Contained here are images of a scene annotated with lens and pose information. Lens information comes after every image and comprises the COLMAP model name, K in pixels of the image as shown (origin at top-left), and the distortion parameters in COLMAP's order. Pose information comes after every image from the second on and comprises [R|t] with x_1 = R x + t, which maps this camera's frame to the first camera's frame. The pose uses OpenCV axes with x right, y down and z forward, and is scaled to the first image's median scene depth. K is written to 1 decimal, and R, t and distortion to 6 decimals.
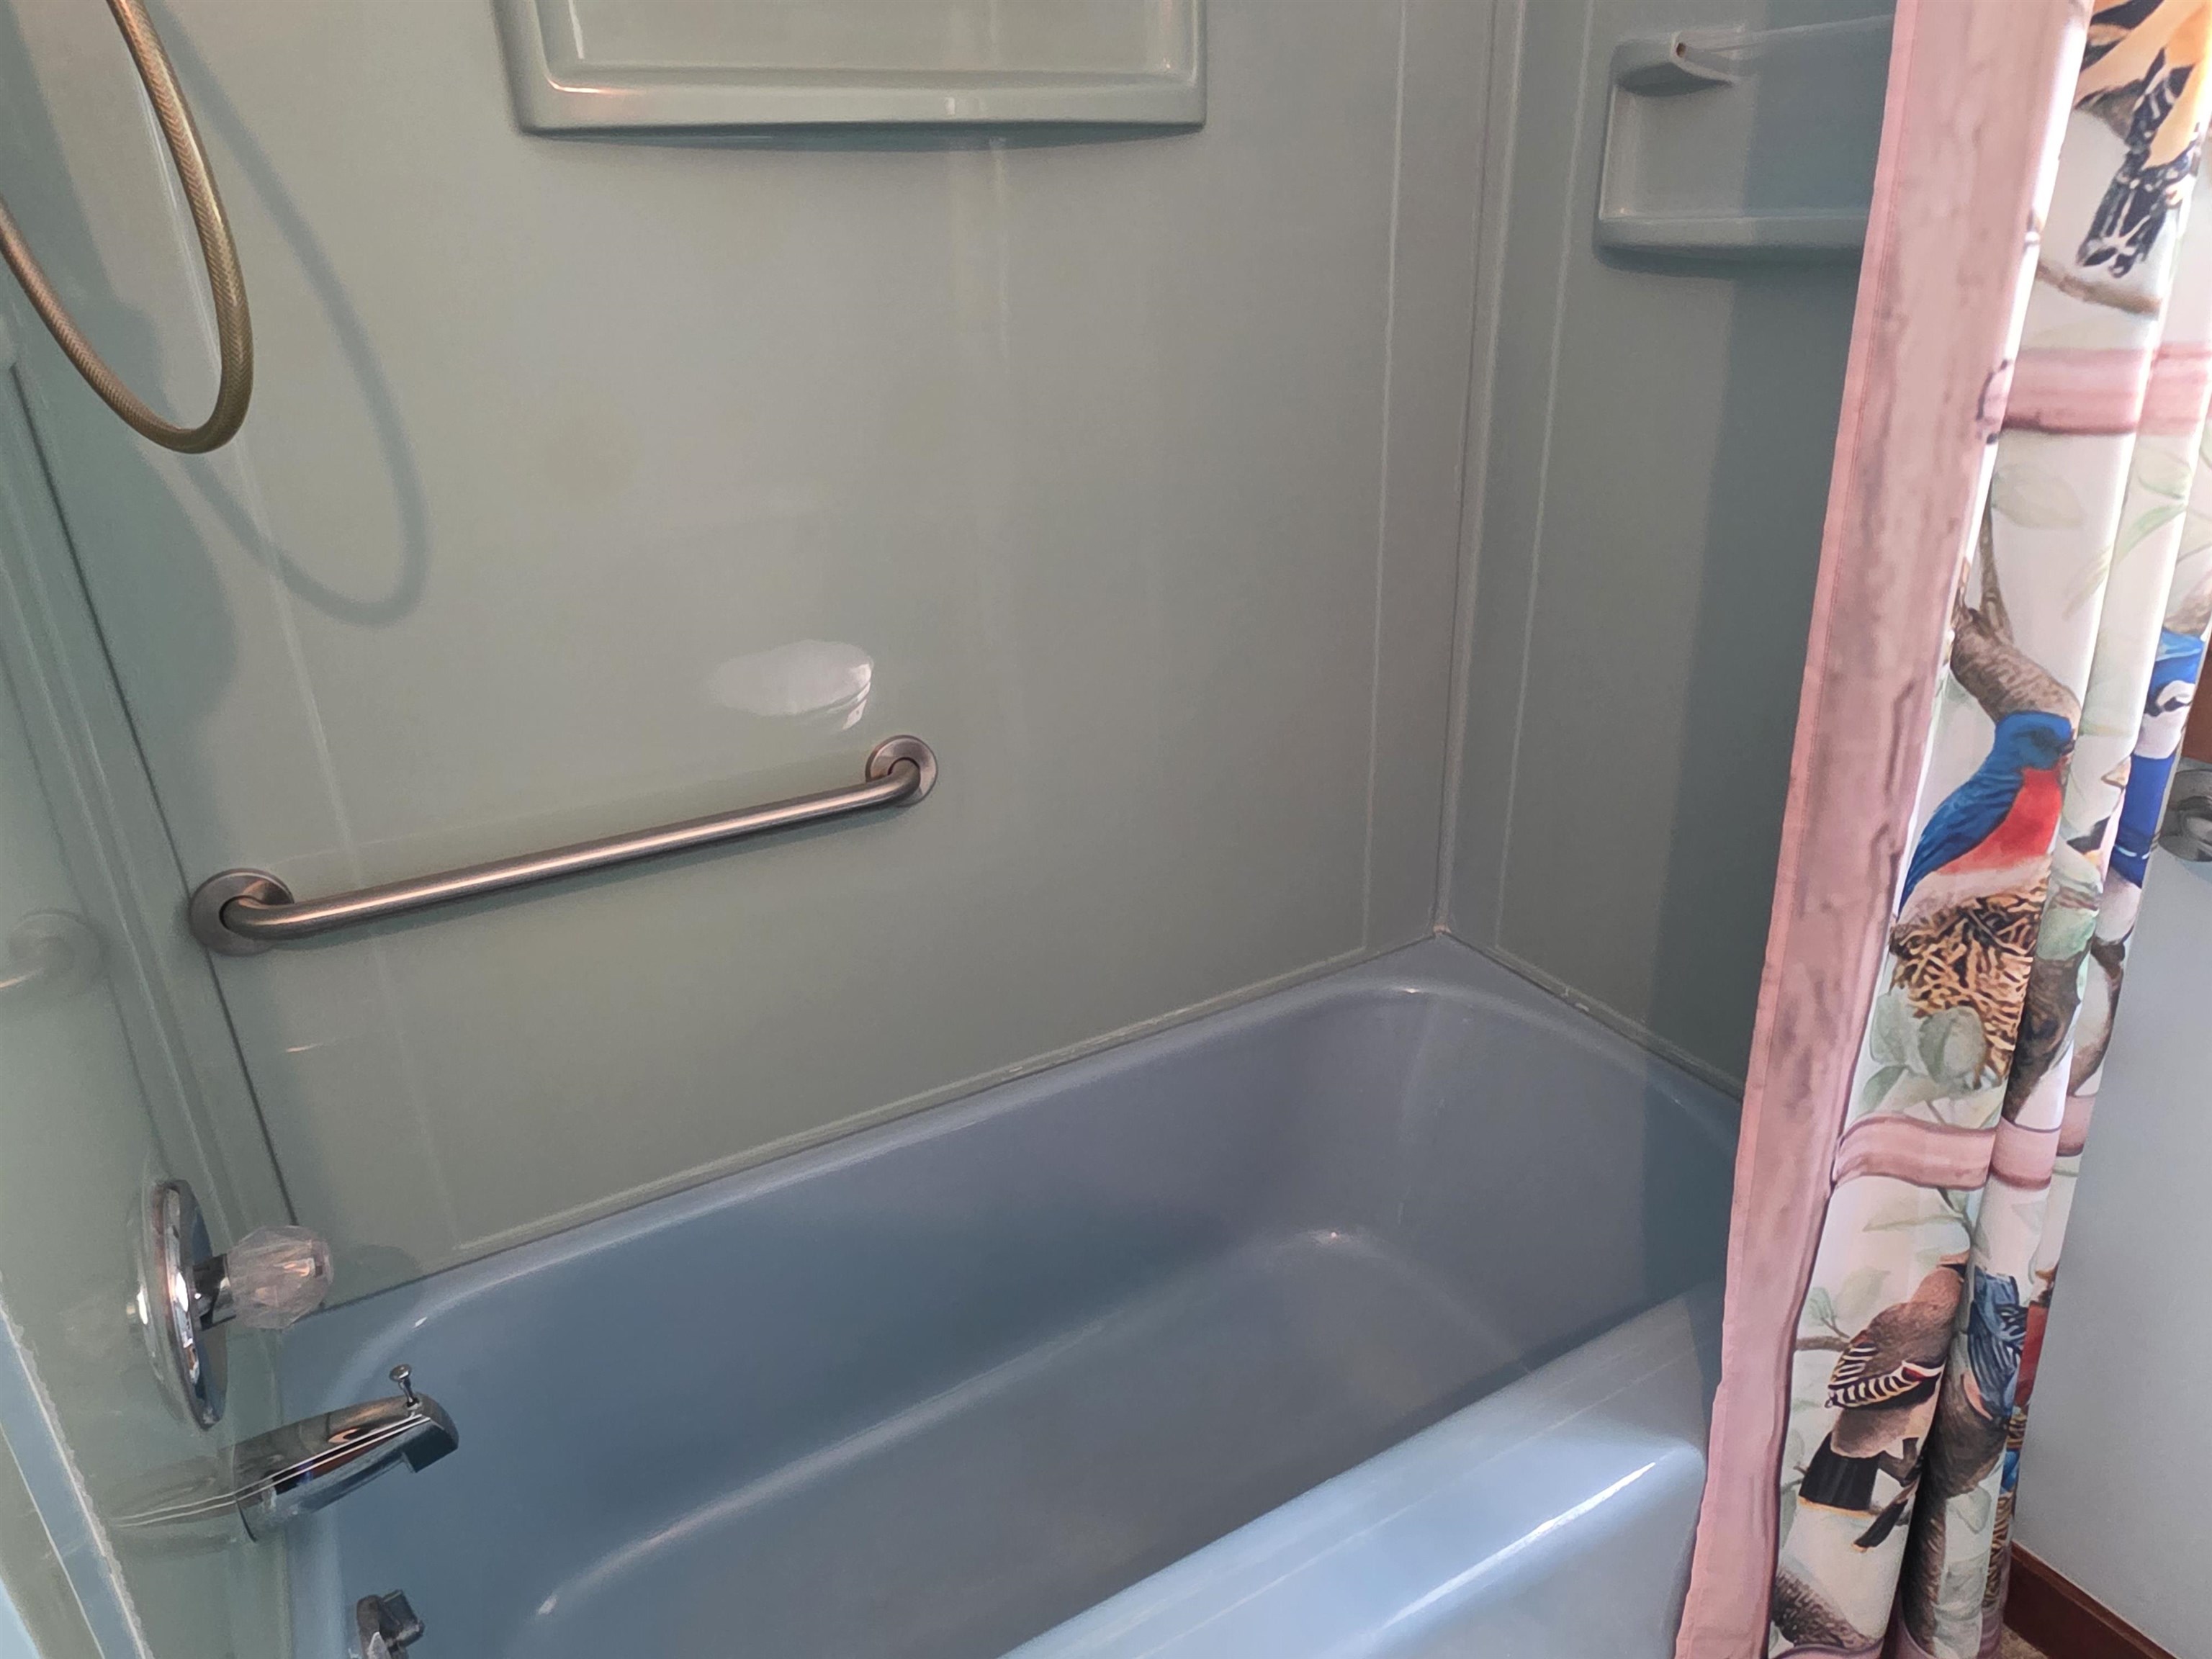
lens RADIAL K [[1397.4, 0, 1107.9], [0, 1397.4, 834.8], [0, 0, 1]] dist [0.004519, 0.001660]
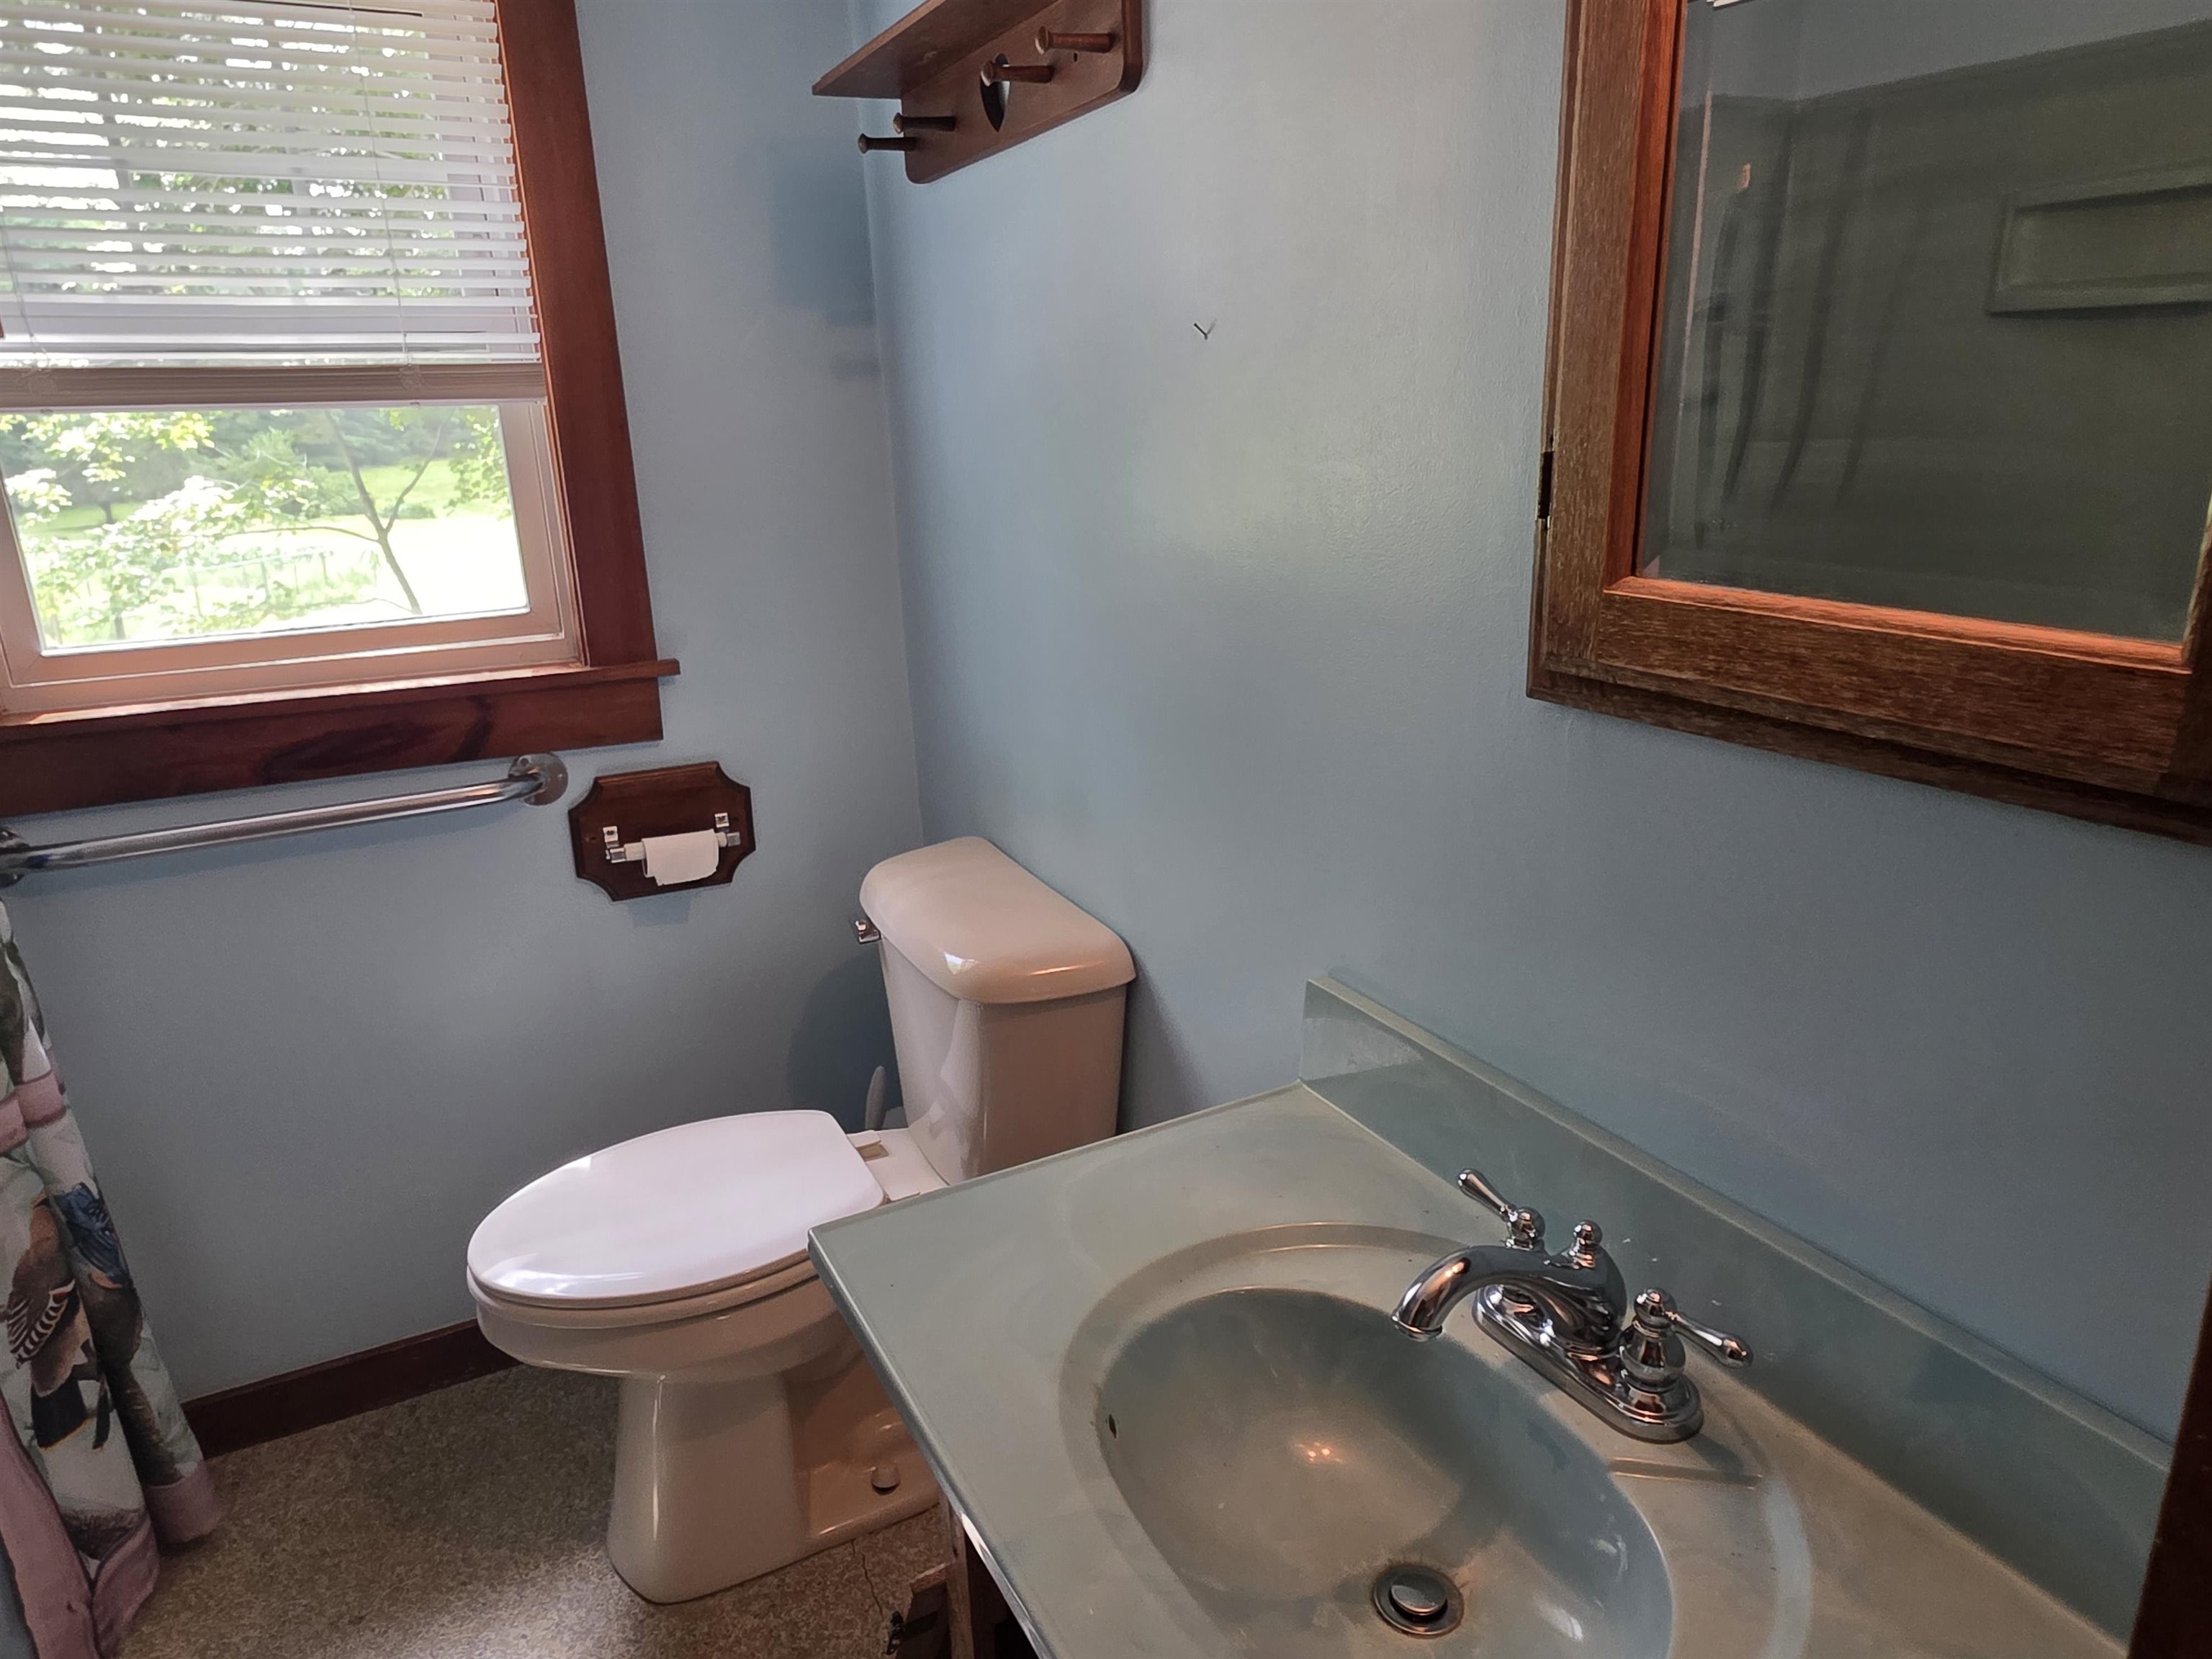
lens RADIAL K [[1397.4, 0, 1109.6], [0, 1397.4, 830.2], [0, 0, 1]] dist [0.004519, 0.001660]
pose [[0.032578, -0.245095, 0.968952, -0.585585], [0.430447, 0.878390, 0.207715, 0.145282], [-0.902028, 0.410315, 0.134117, -0.271703]]
